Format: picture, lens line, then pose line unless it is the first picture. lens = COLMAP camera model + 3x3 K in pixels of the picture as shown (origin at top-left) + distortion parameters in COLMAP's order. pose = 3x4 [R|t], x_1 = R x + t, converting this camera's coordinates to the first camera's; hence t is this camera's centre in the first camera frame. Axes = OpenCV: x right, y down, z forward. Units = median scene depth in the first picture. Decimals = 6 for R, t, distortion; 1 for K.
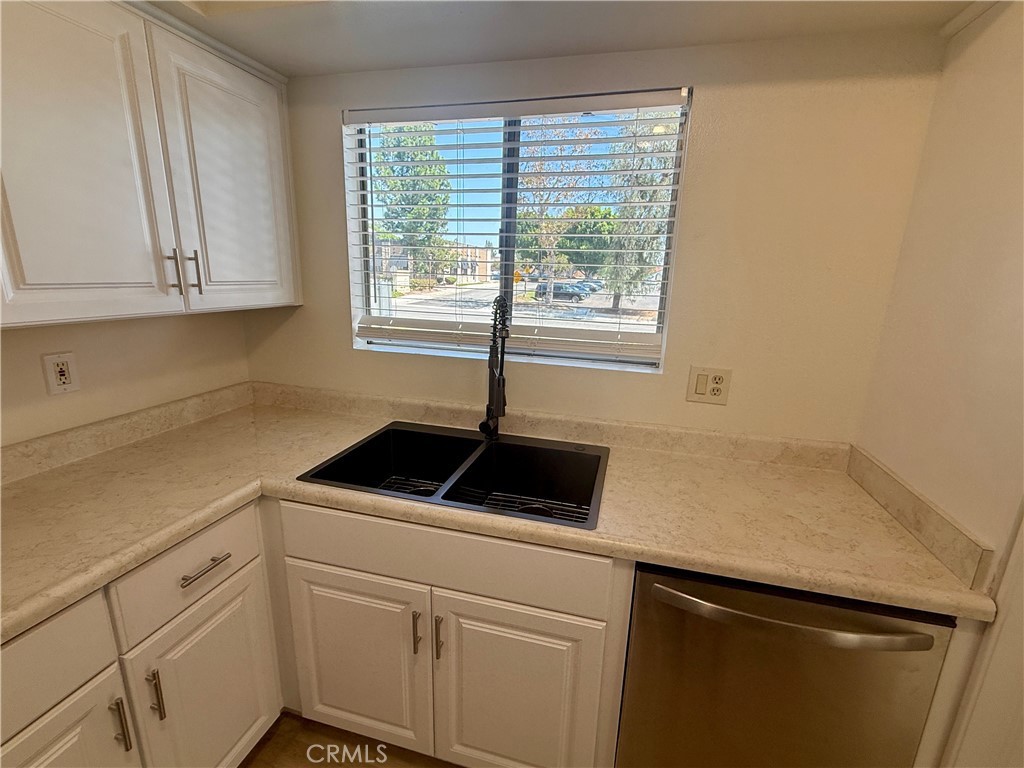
lens RADIAL K [[452.4, 0, 515.4], [0, 452.4, 384.0], [0, 0, 1]] dist [-0.001344, -0.000796]
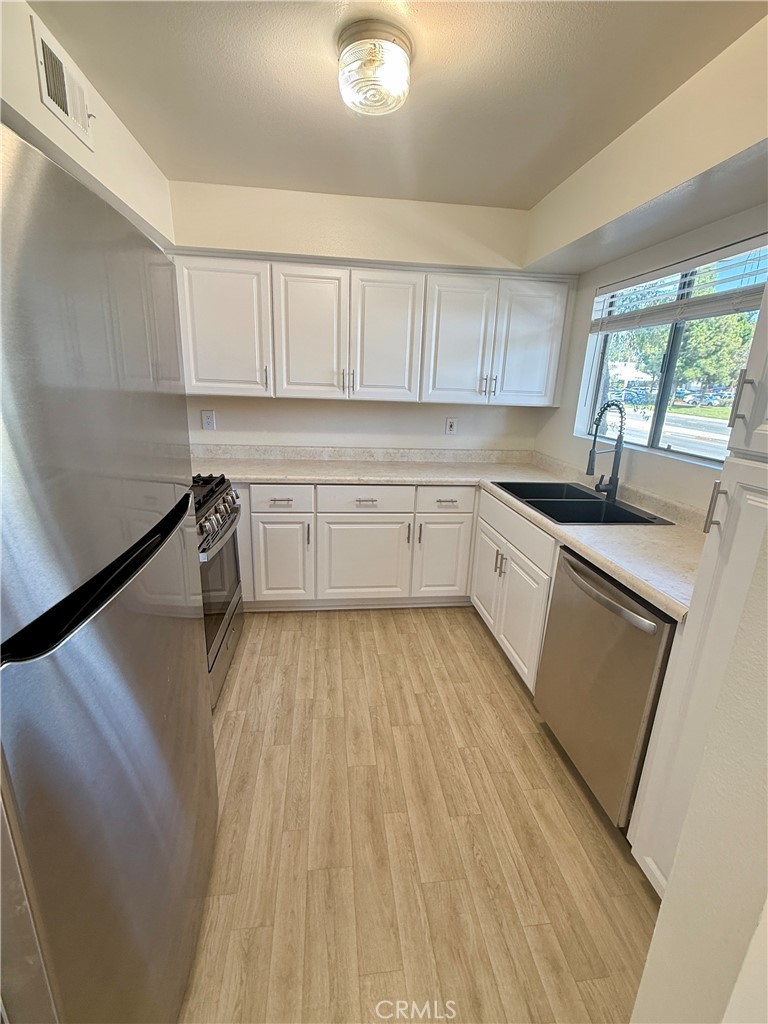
lens RADIAL K [[452.4, 0, 380.6], [0, 452.4, 511.1], [0, 0, 1]] dist [-0.001344, -0.000796]
pose [[0.366686, 0.240711, -0.898666, 1.051507], [-0.243658, 0.957080, 0.156937, 0.110176], [0.897871, 0.161421, 0.409599, -0.263409]]
